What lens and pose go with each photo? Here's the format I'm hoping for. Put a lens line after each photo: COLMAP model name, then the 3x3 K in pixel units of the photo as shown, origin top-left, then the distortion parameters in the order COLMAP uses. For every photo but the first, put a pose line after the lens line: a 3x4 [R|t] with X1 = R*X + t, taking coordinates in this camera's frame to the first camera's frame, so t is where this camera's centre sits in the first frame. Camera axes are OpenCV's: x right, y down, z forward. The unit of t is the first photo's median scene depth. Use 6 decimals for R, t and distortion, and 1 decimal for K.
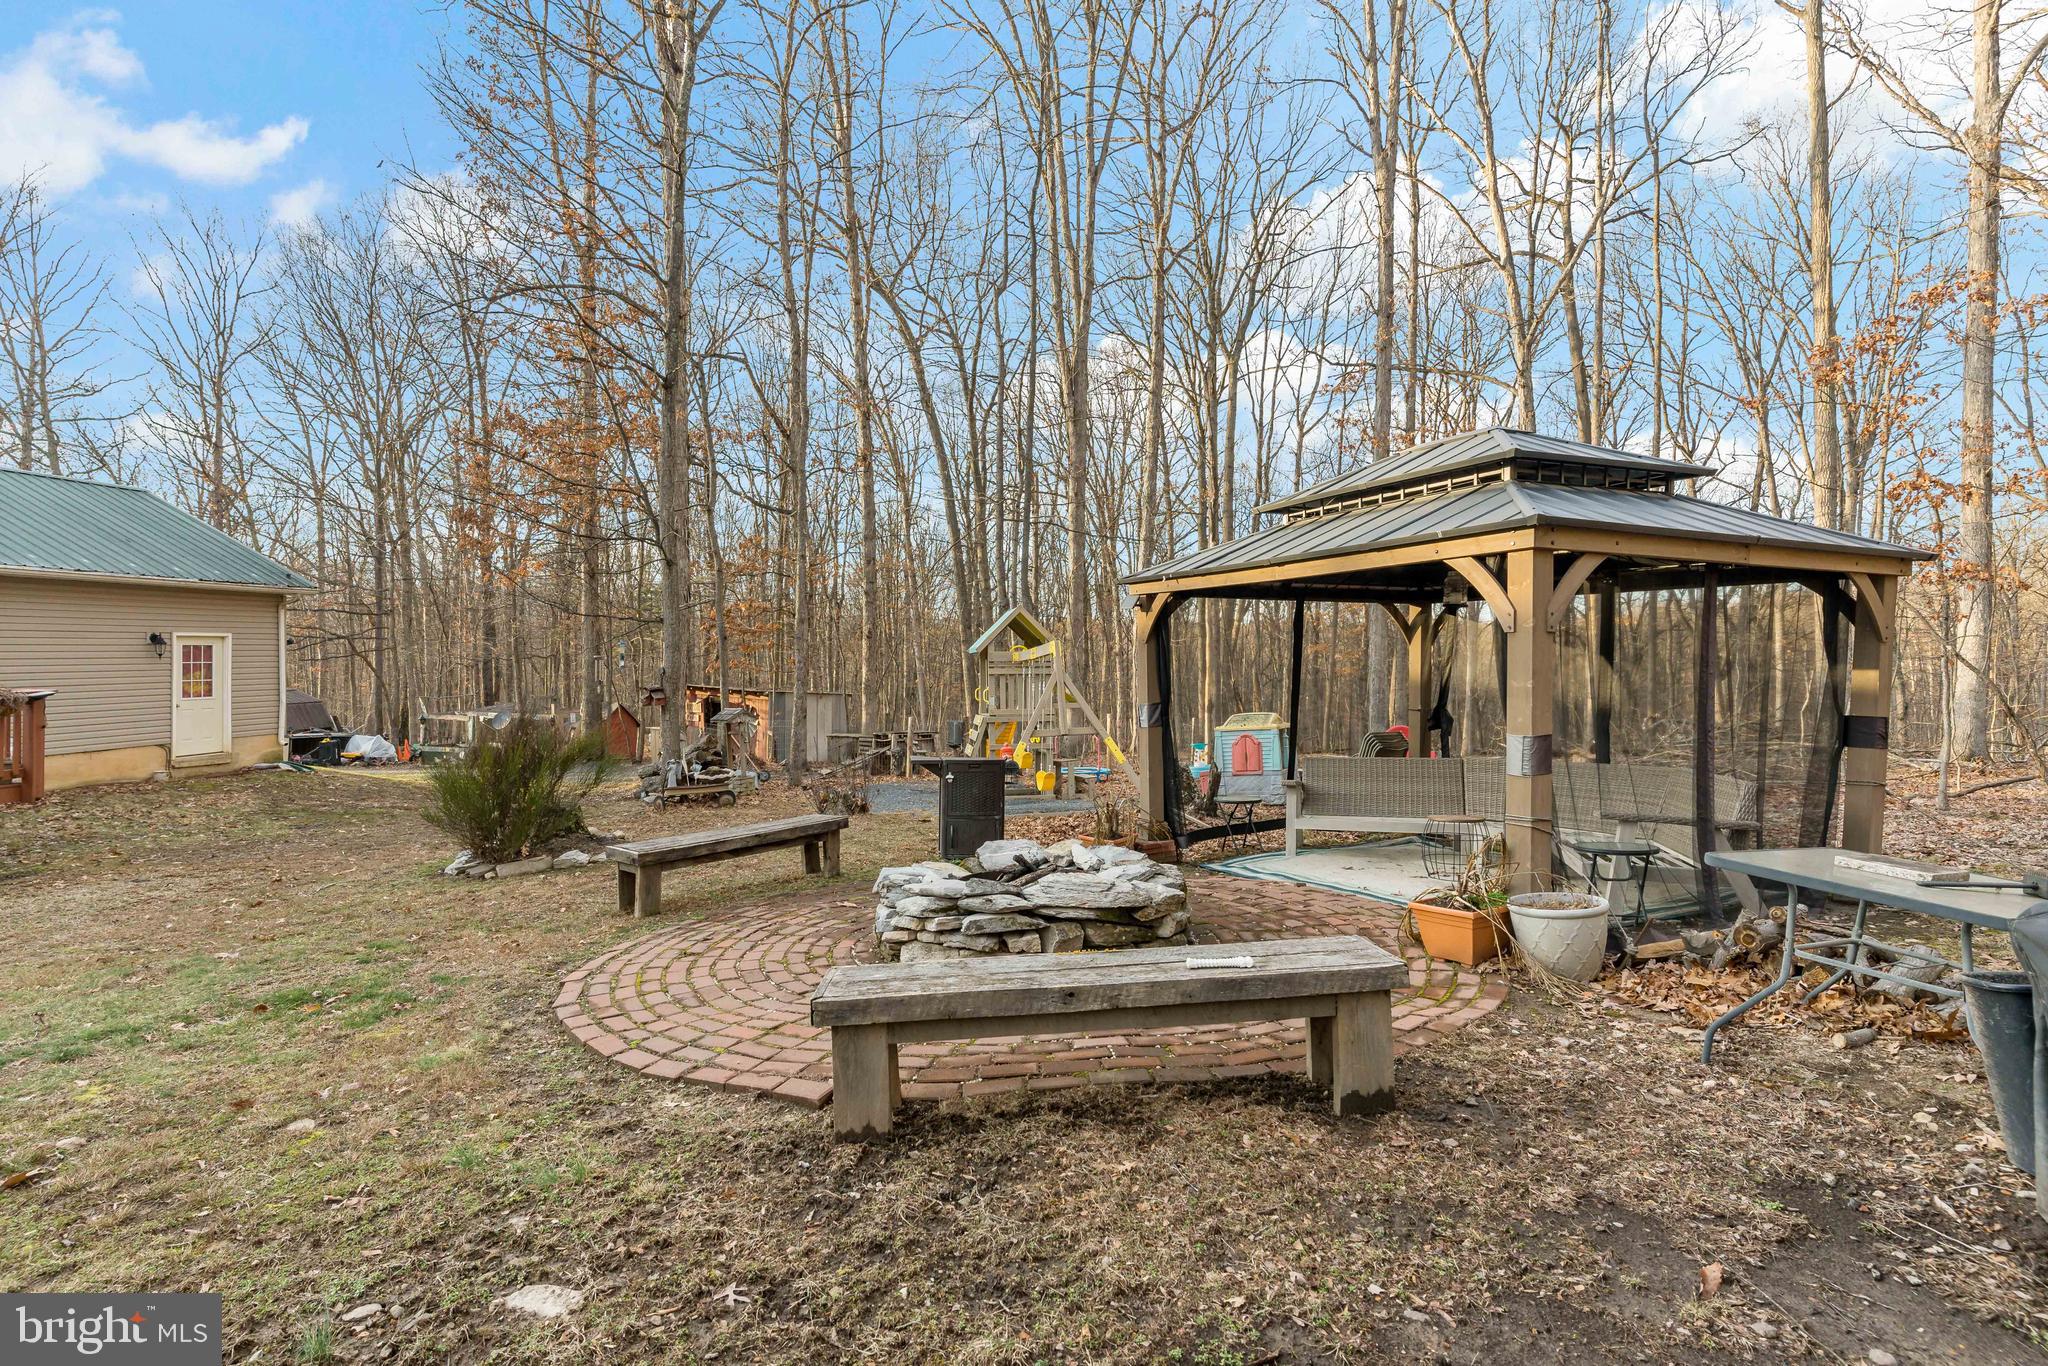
lens RADIAL K [[1002.5, 0, 1050.7], [0, 1002.5, 654.0], [0, 0, 1]] dist [0.000353, 0.000163]
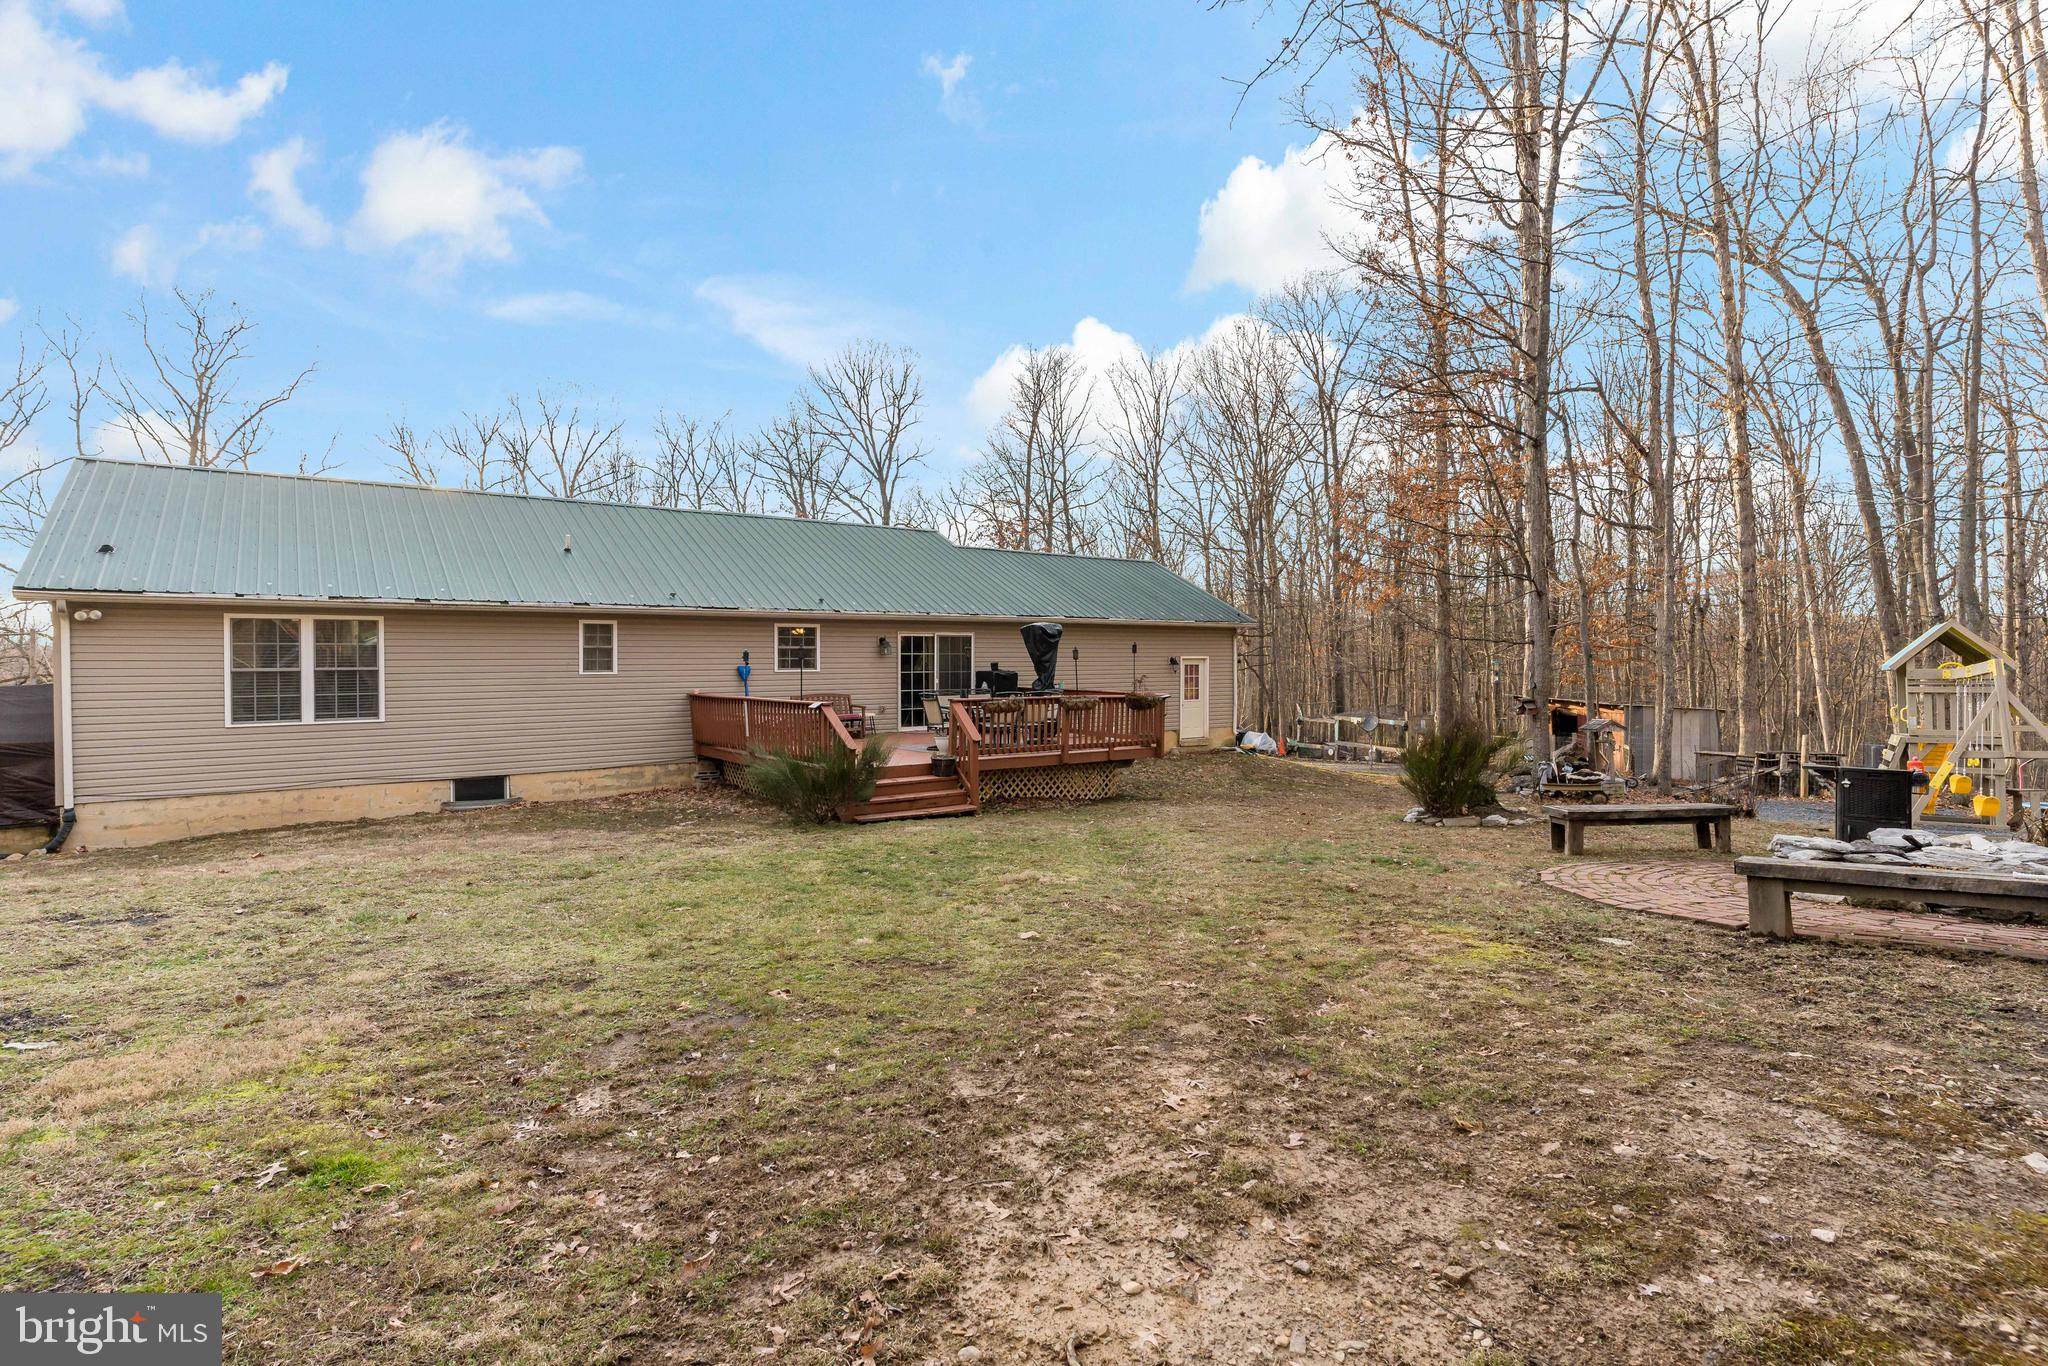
lens RADIAL K [[956.4, 0, 1019.1], [0, 956.4, 659.7], [0, 0, 1]] dist [-0.000094, -0.000187]
pose [[0.676317, -0.010660, -0.736534, 0.028365], [0.005994, 0.999942, -0.008967, -0.006139], [0.736587, 0.001650, 0.676341, -0.186185]]
